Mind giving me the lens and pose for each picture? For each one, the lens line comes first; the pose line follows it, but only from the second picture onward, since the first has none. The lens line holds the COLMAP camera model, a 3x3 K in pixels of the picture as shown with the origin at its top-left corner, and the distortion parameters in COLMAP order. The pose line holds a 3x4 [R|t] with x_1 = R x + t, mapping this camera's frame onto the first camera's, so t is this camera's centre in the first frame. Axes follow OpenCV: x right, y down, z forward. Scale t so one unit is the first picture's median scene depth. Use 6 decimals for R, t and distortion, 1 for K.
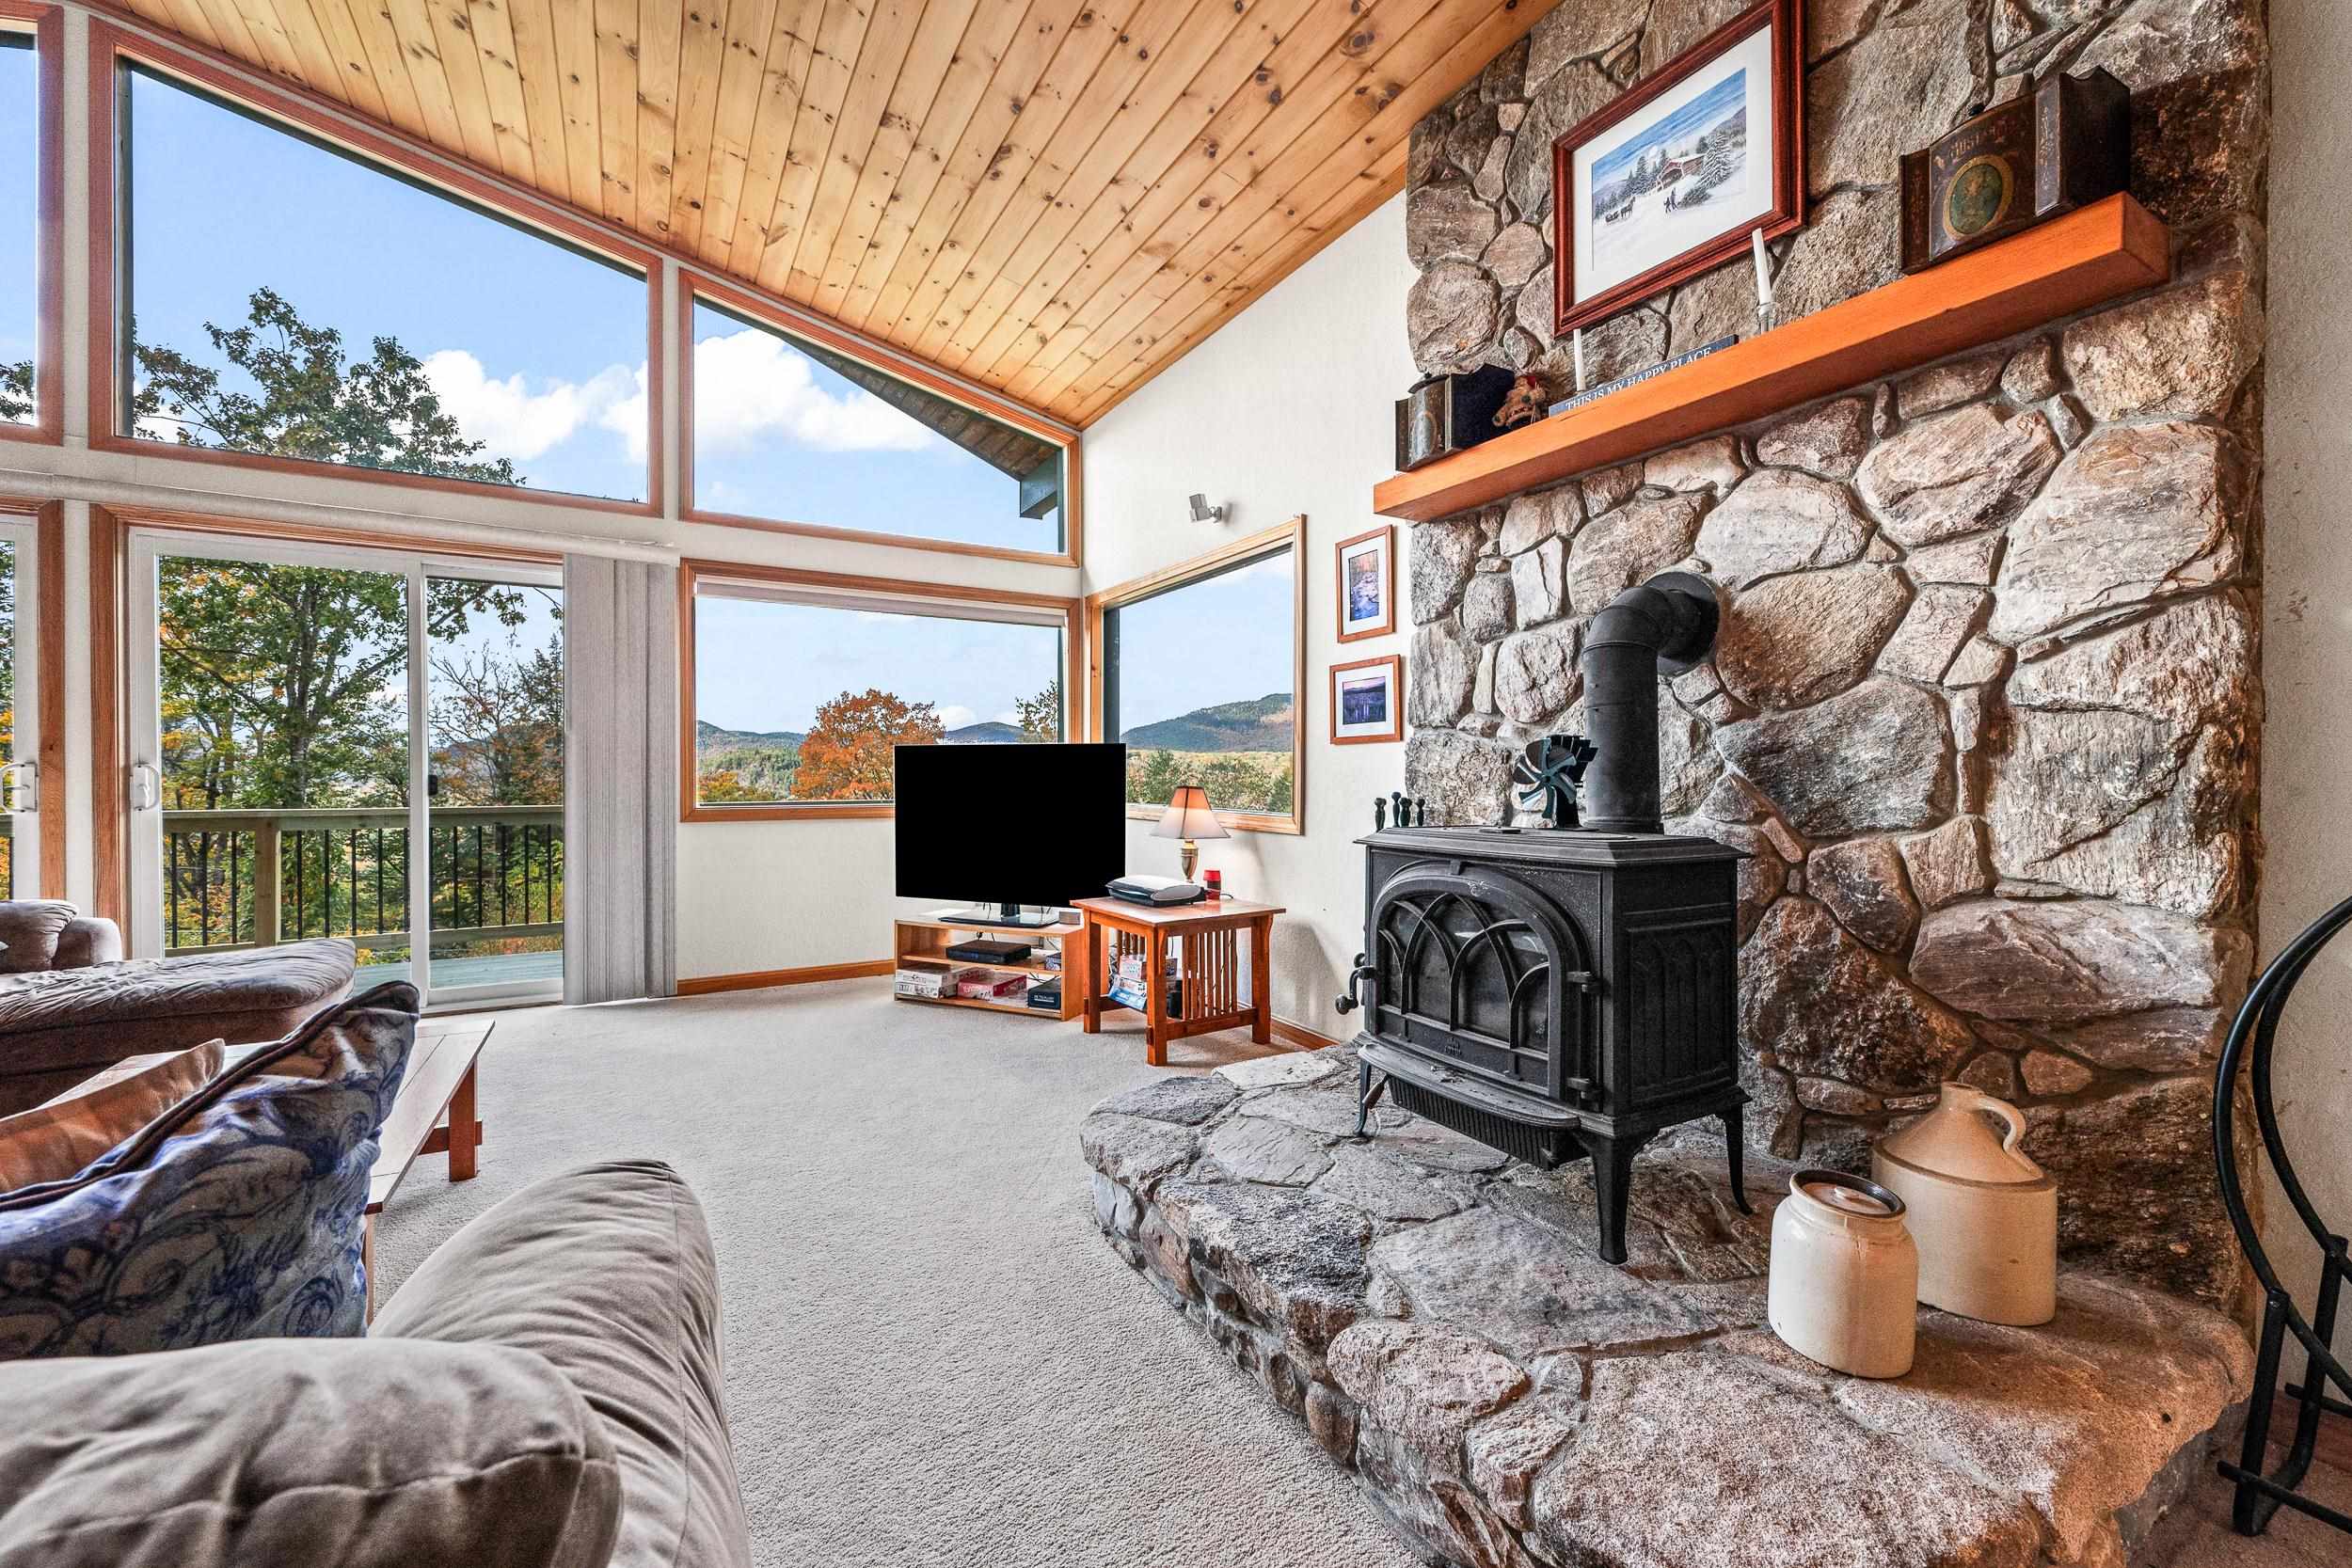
lens RADIAL K [[940.6, 0, 1180.9], [0, 940.6, 779.9], [0, 0, 1]] dist [0.000515, 0.000294]
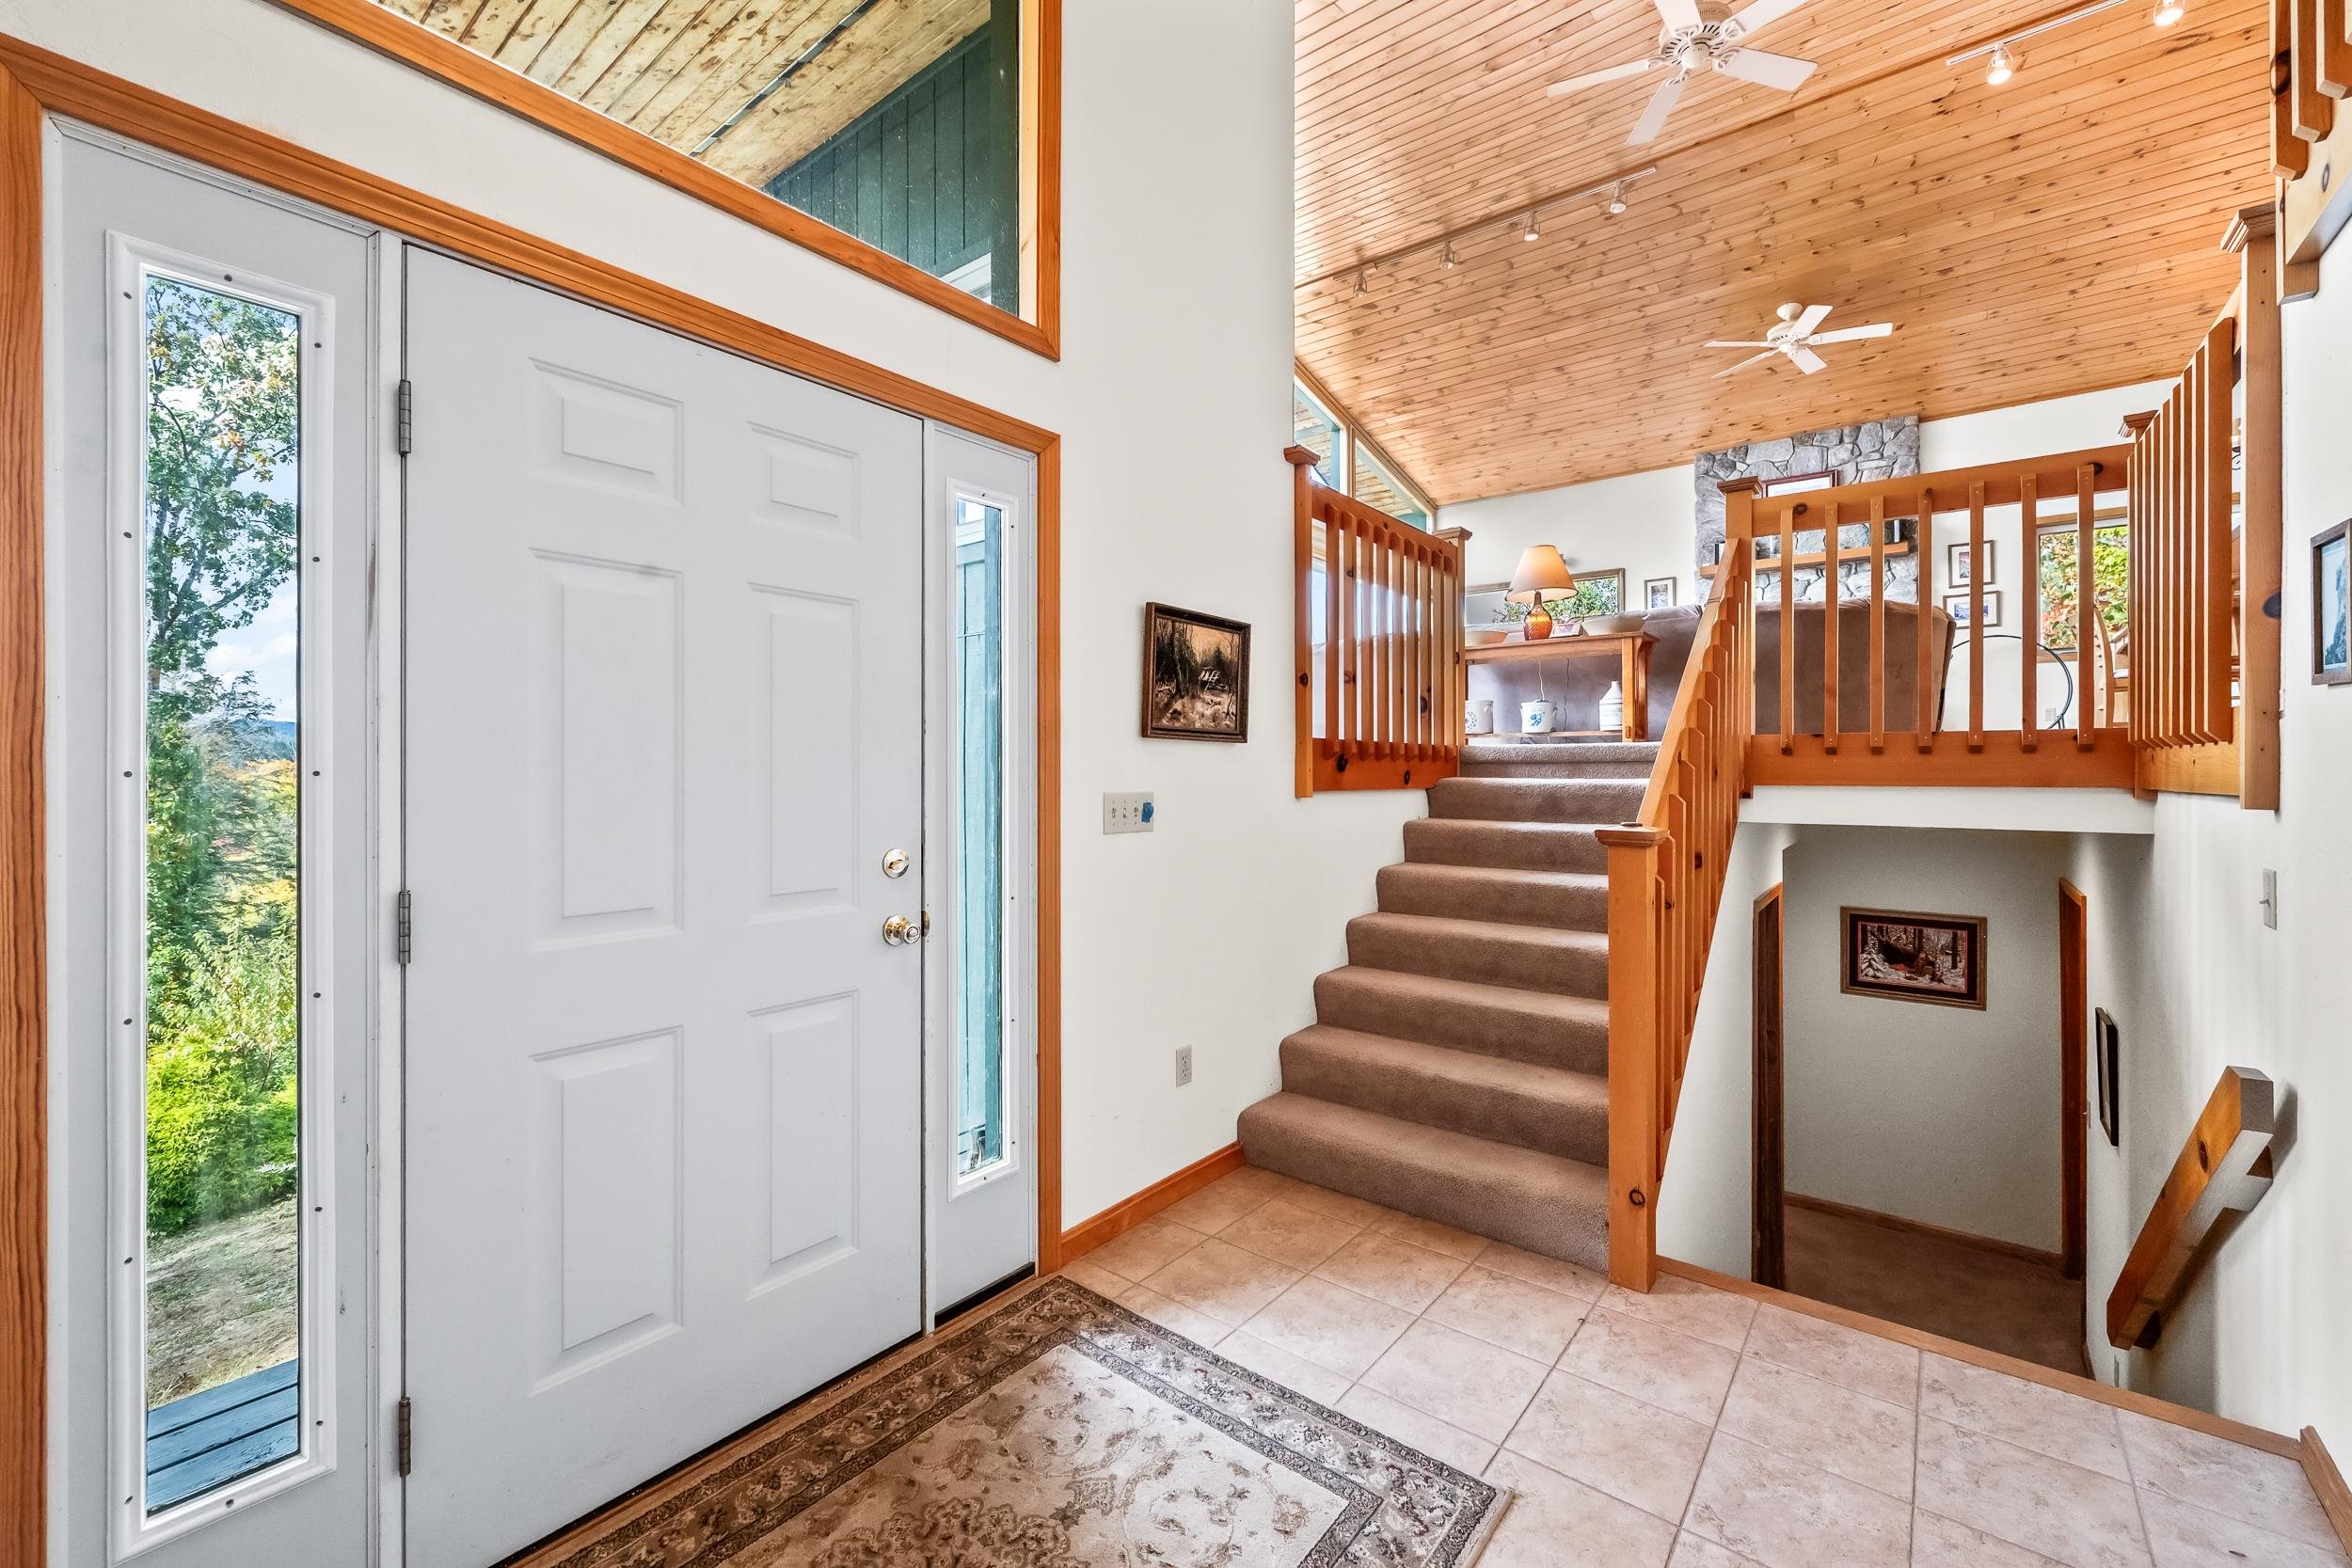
lens RADIAL K [[953.5, 0, 1184.1], [0, 953.5, 774.7], [0, 0, 1]] dist [-0.000734, -0.000072]
pose [[0.931900, -0.000242, 0.362714, -3.214205], [0.001788, 0.999991, -0.003926, 0.509007], [-0.362710, 0.004308, 0.931892, -1.738889]]
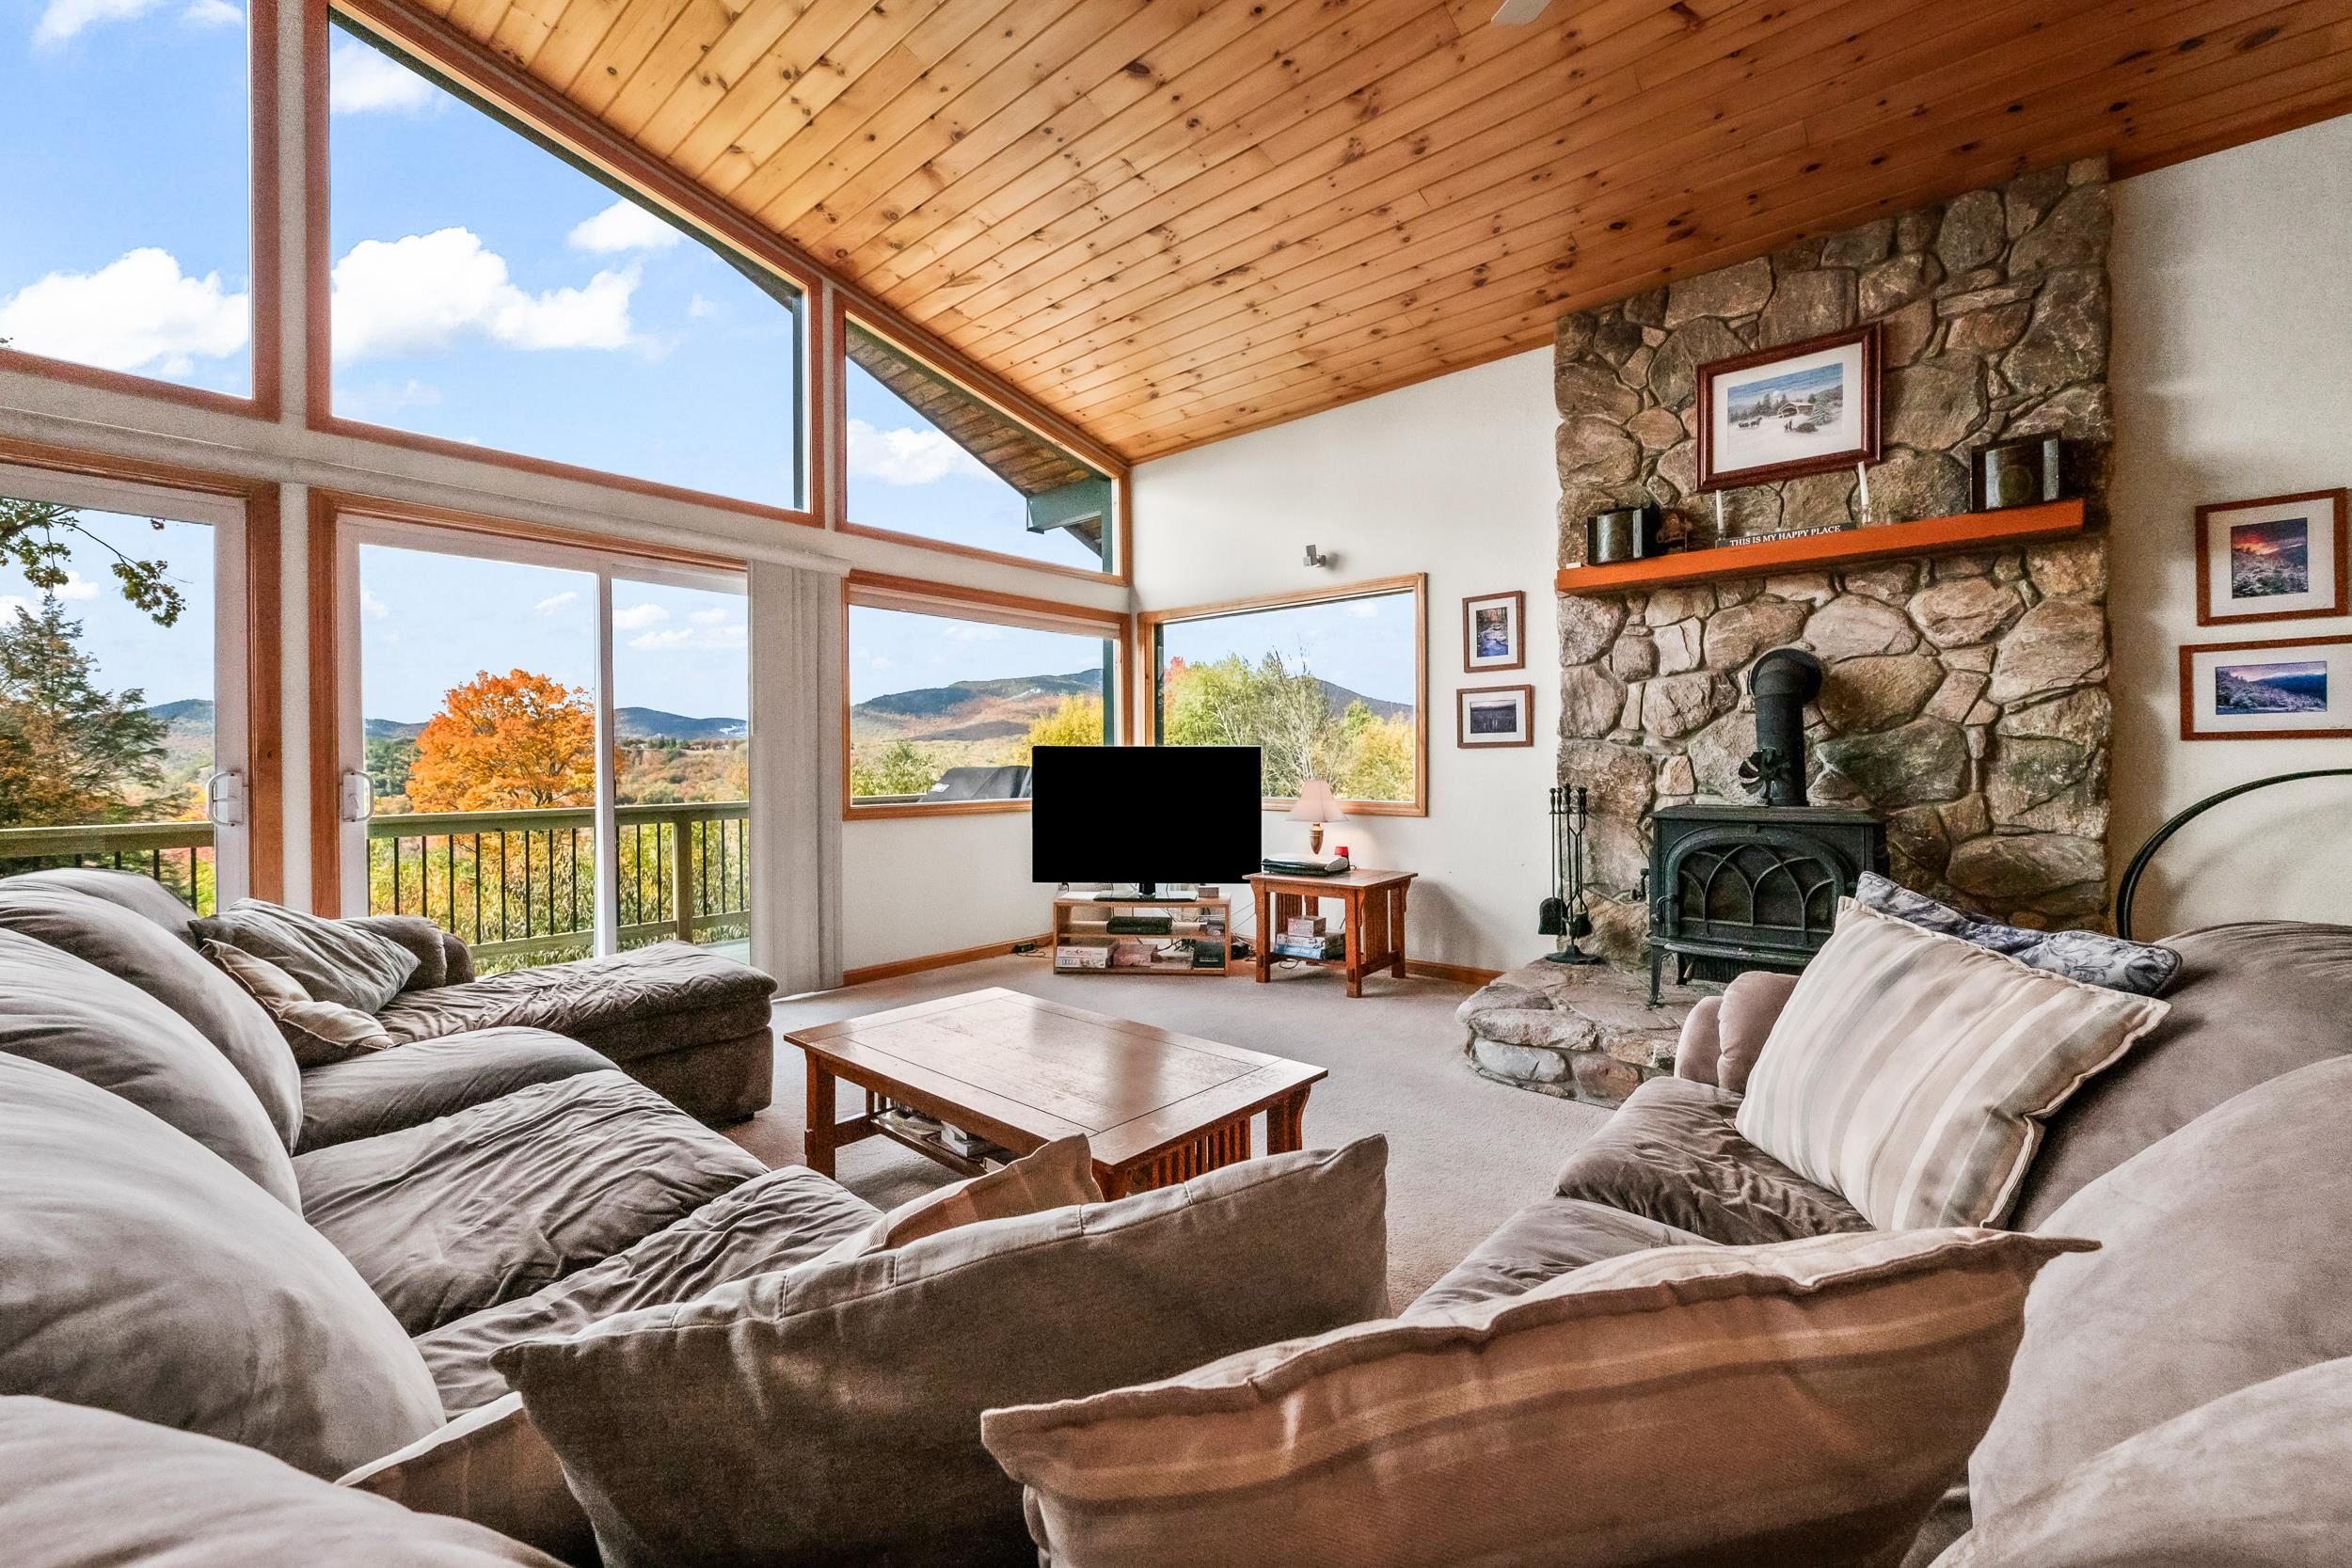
lens RADIAL K [[946.5, 0, 1180.2], [0, 946.5, 767.2], [0, 0, 1]] dist [0.000113, 0.000130]
pose [[0.946729, -0.007717, 0.321938, -0.967782], [0.008468, 0.999964, -0.000932, -0.018830], [-0.321919, 0.003609, 0.946760, -0.218616]]
